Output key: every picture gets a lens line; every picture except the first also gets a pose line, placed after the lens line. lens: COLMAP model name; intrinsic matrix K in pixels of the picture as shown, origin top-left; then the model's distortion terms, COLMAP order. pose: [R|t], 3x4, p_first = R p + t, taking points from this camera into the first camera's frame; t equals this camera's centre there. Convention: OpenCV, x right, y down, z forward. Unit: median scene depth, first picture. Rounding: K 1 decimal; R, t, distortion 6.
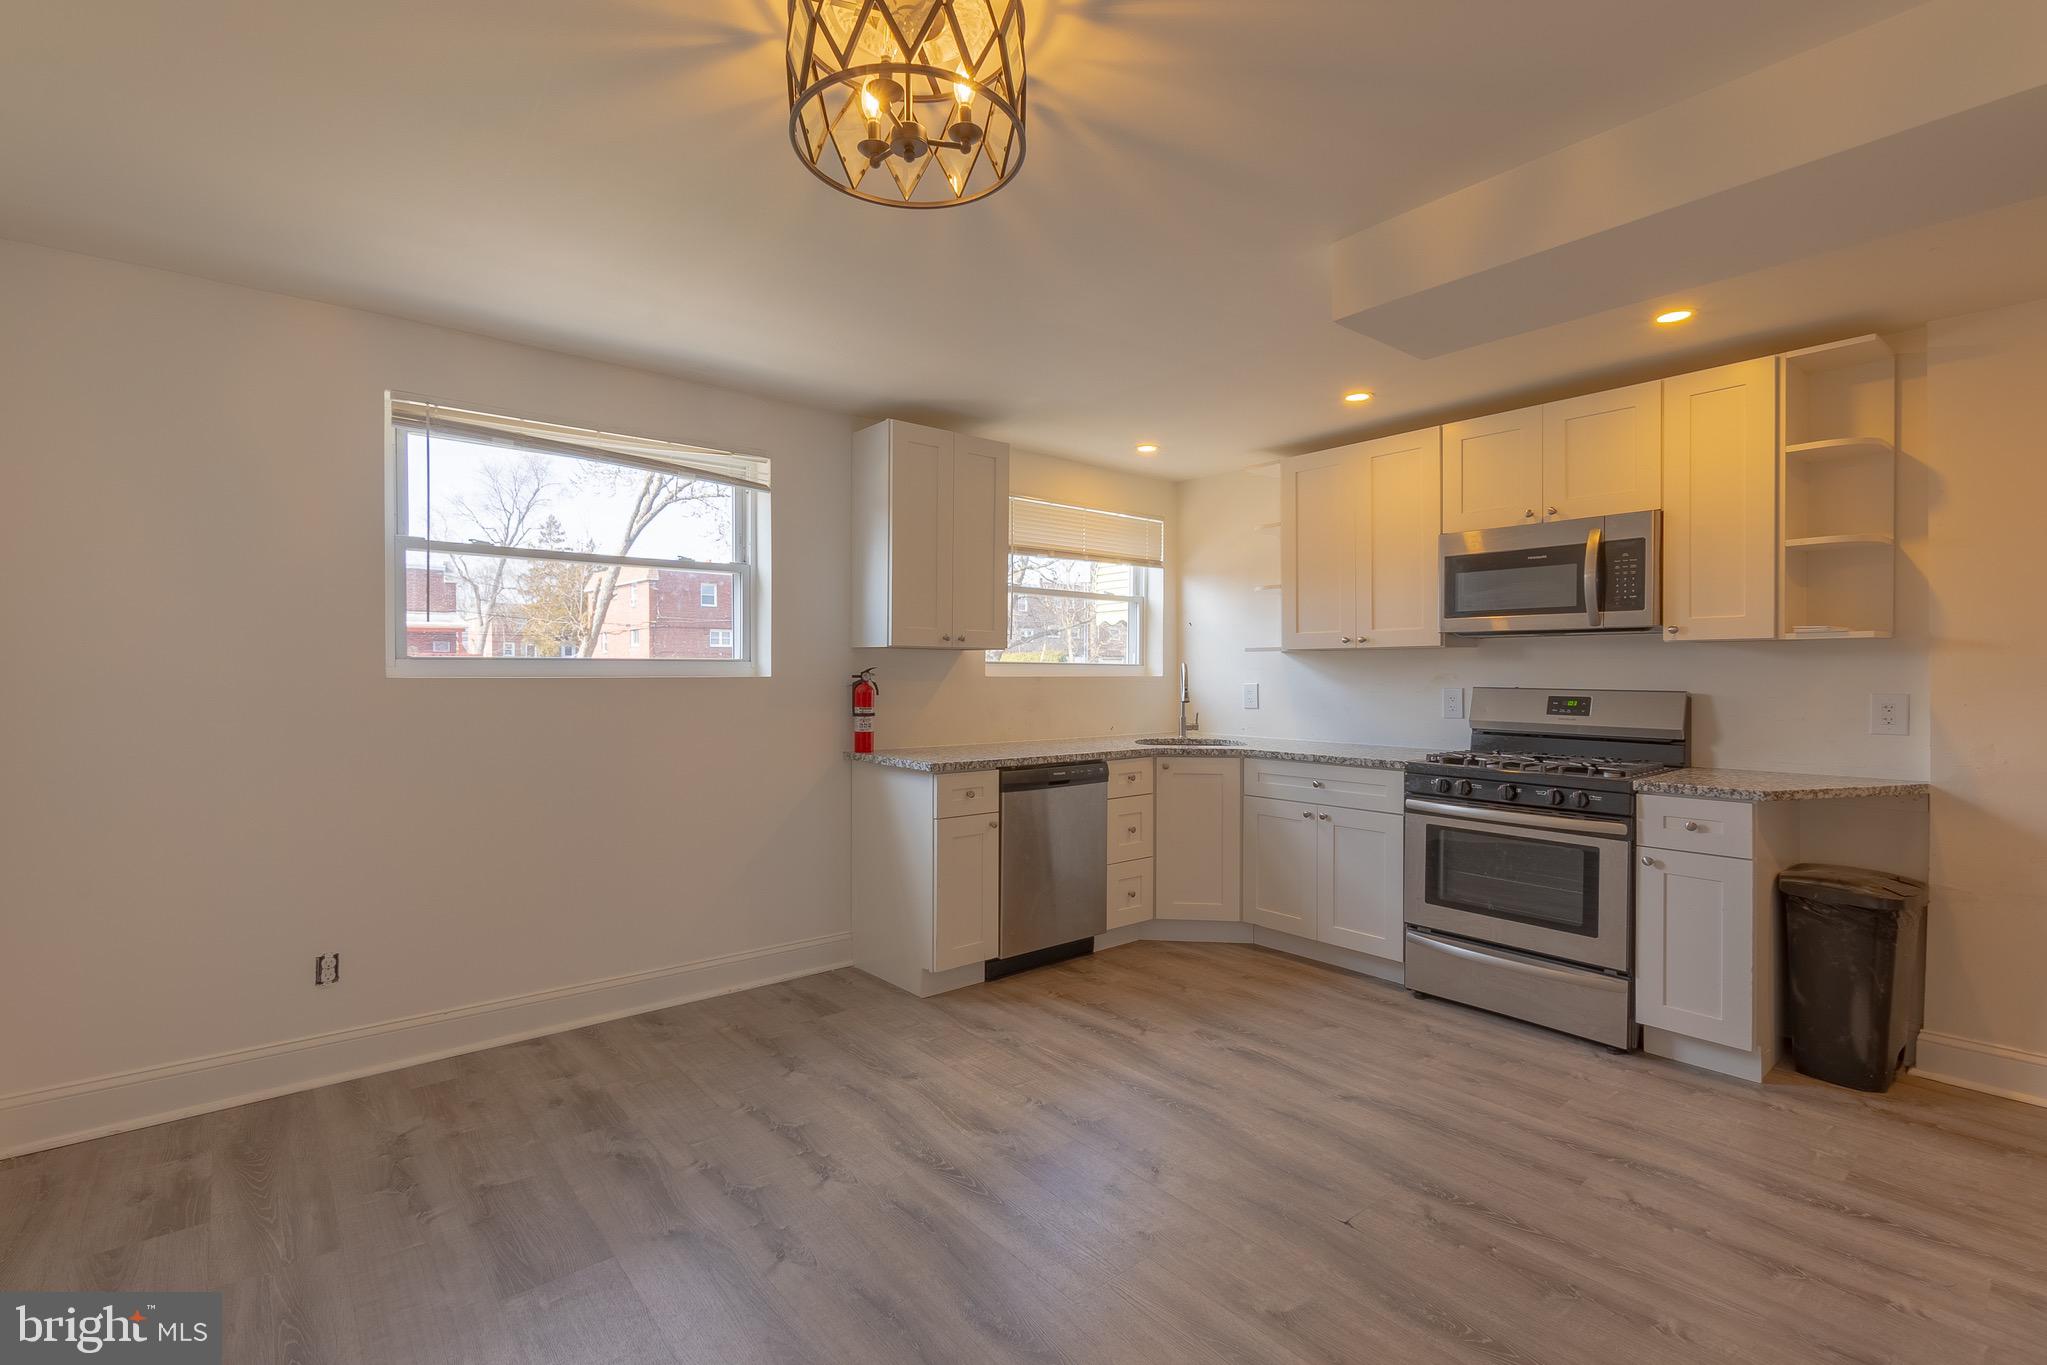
lens RADIAL K [[913.8, 0, 1023.5], [0, 913.8, 682.5], [0, 0, 1]] dist [-0.000908, -0.000115]
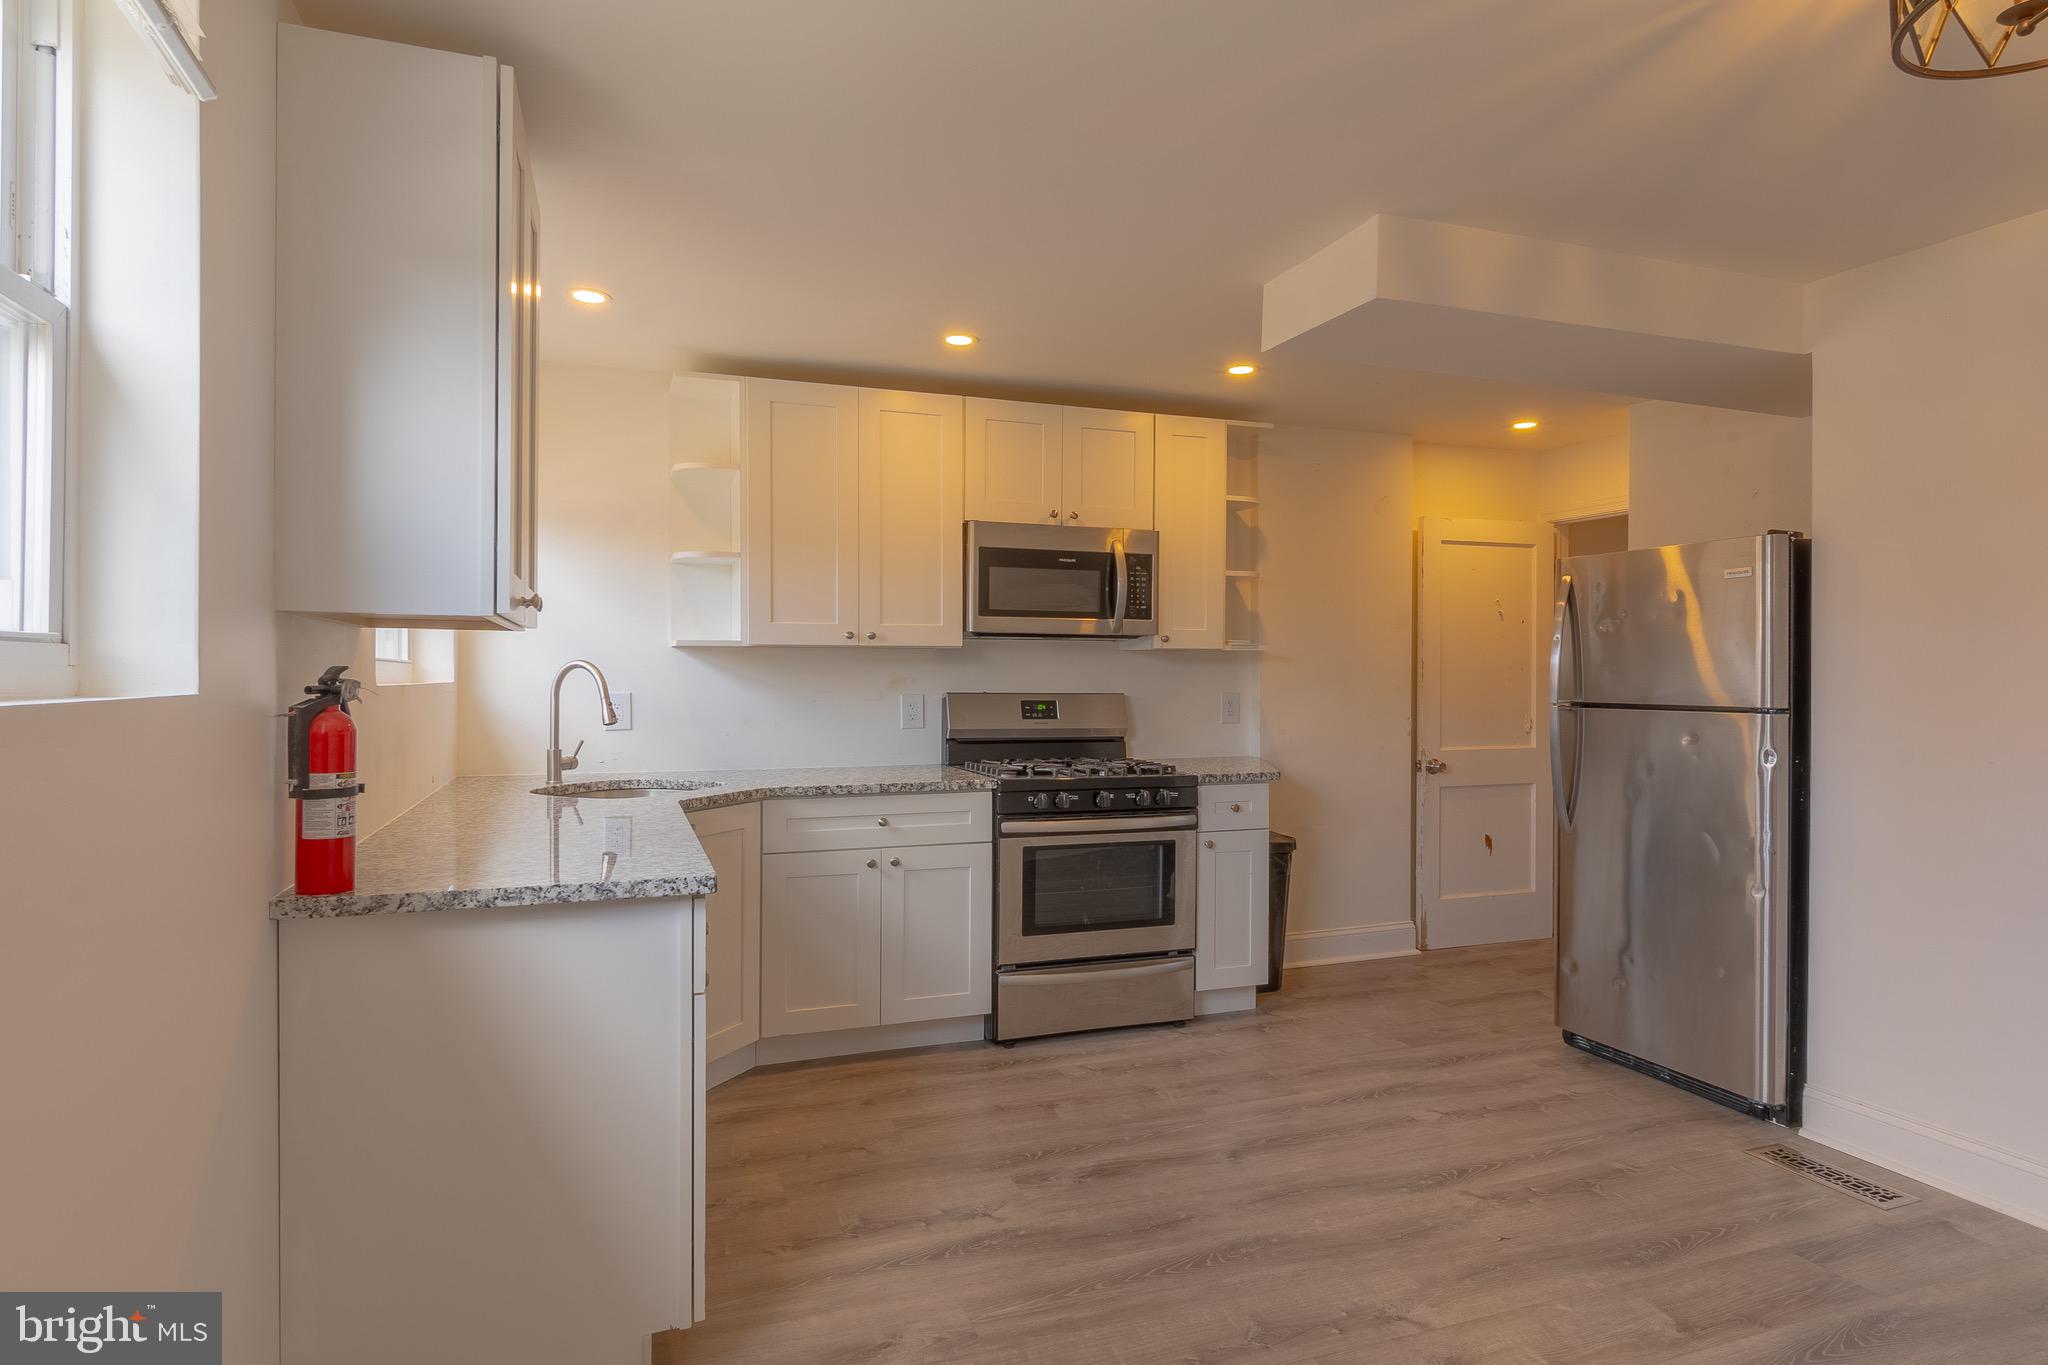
lens RADIAL K [[1071.4, 0, 1024.0], [0, 1071.4, 682.5], [0, 0, 1]] dist [0.005100, -0.001206]
pose [[0.347788, -0.007263, 0.937545, -0.543497], [0.007628, 0.999959, 0.004917, -0.010900], [-0.937542, 0.005442, 0.347829, 0.645079]]
